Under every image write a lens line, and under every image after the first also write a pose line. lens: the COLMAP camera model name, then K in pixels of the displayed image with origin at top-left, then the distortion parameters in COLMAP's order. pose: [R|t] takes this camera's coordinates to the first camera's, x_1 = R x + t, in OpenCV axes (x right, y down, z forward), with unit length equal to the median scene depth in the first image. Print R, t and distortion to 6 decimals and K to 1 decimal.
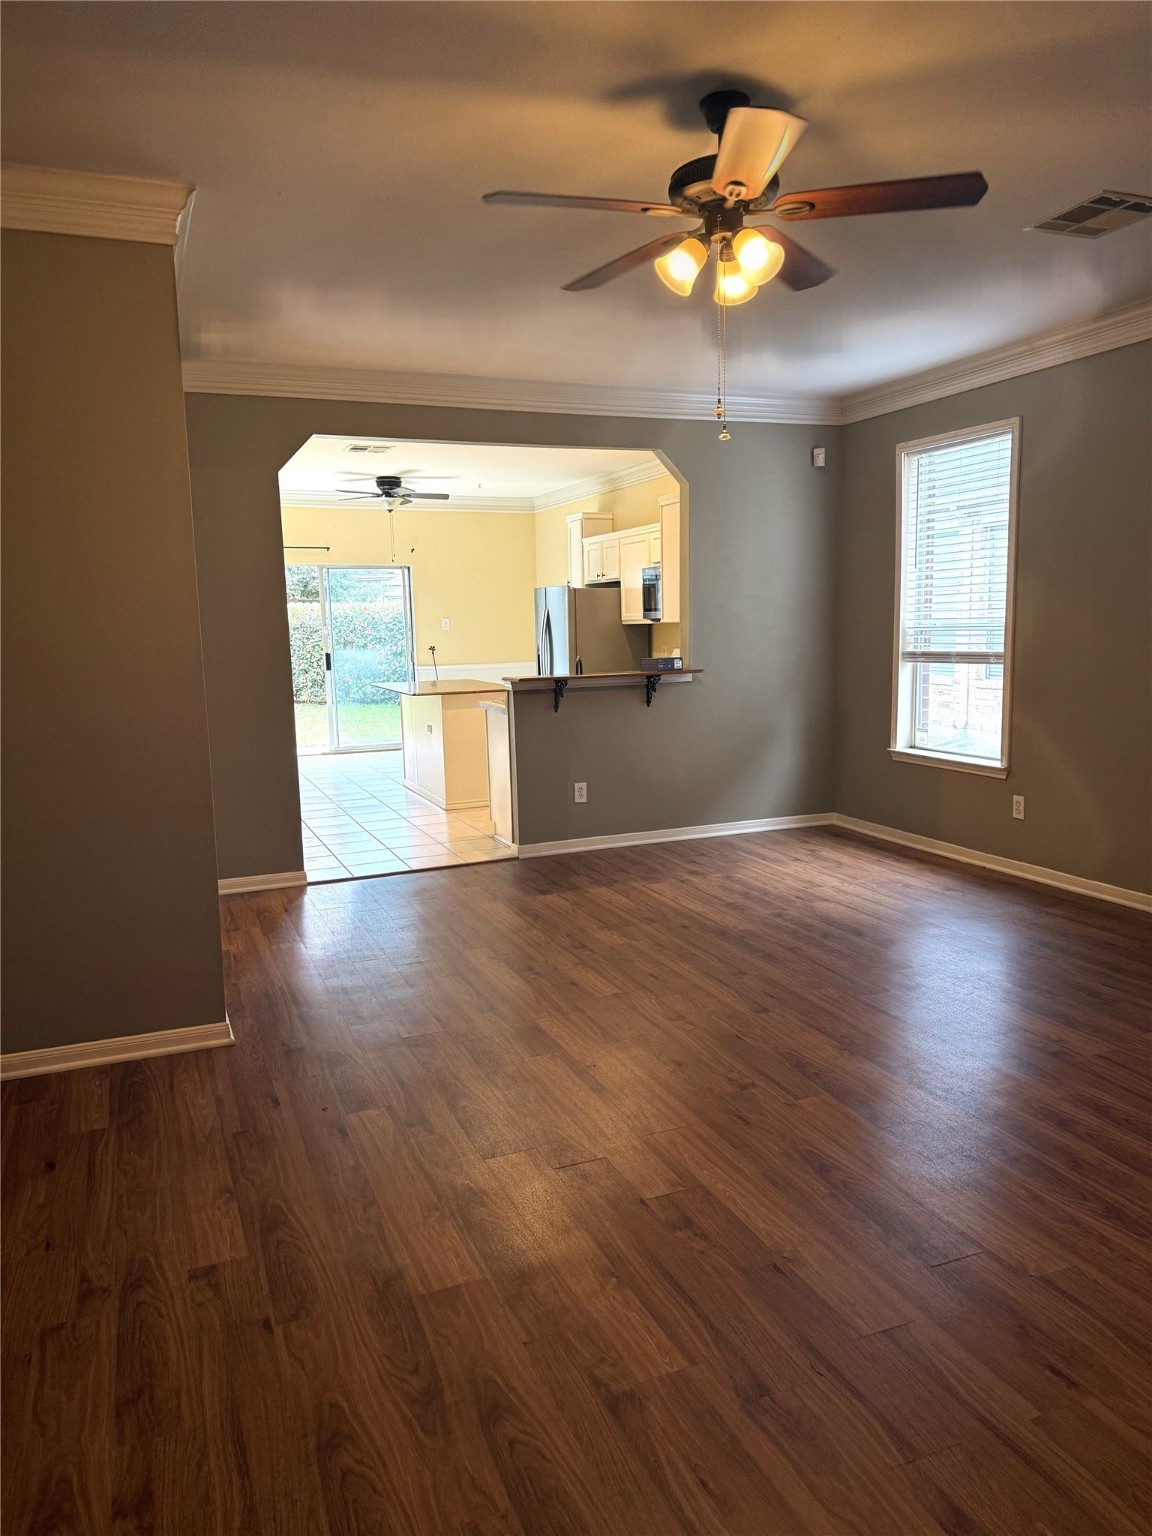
lens RADIAL K [[1086.5, 0, 576.0], [0, 1086.5, 768.0], [0, 0, 1]] dist [0.044179, -0.005031]
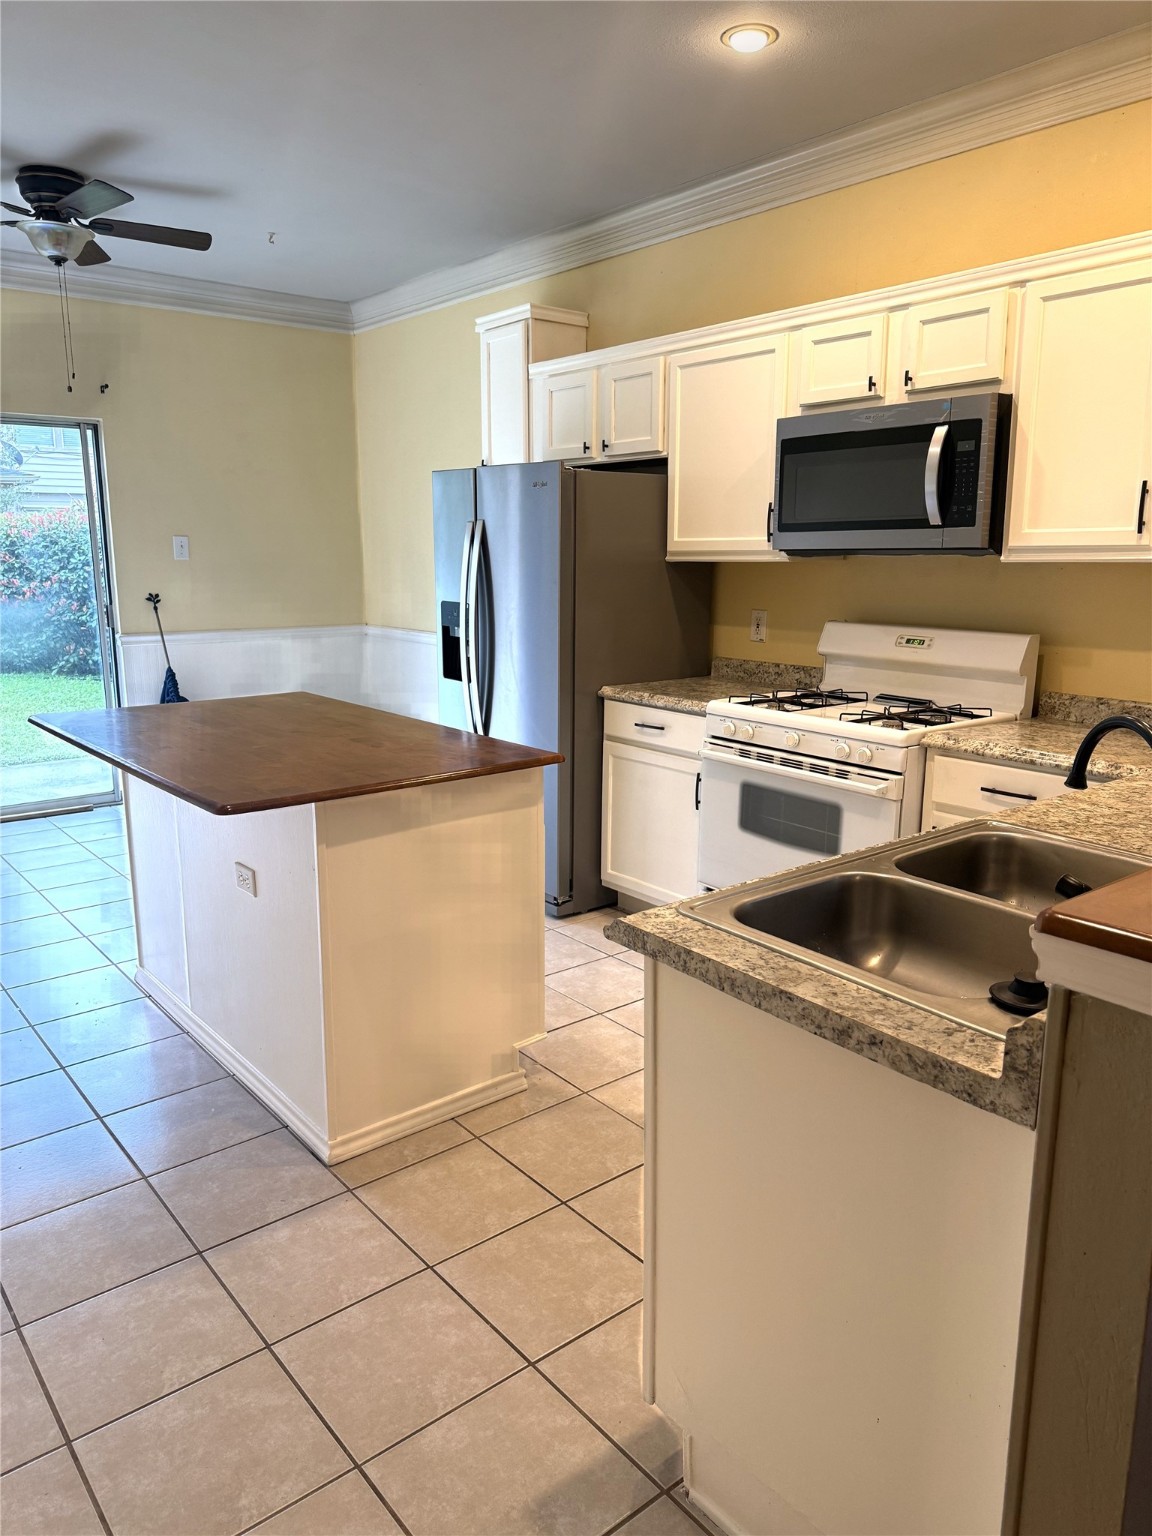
lens RADIAL K [[1061.6, 0, 576.0], [0, 1061.6, 768.0], [0, 0, 1]] dist [0.001884, 0.000290]
pose [[0.954084, -0.031285, 0.297900, -0.172578], [0.012859, 0.997892, 0.063615, -0.112020], [-0.299262, -0.056863, 0.952475, 0.873944]]
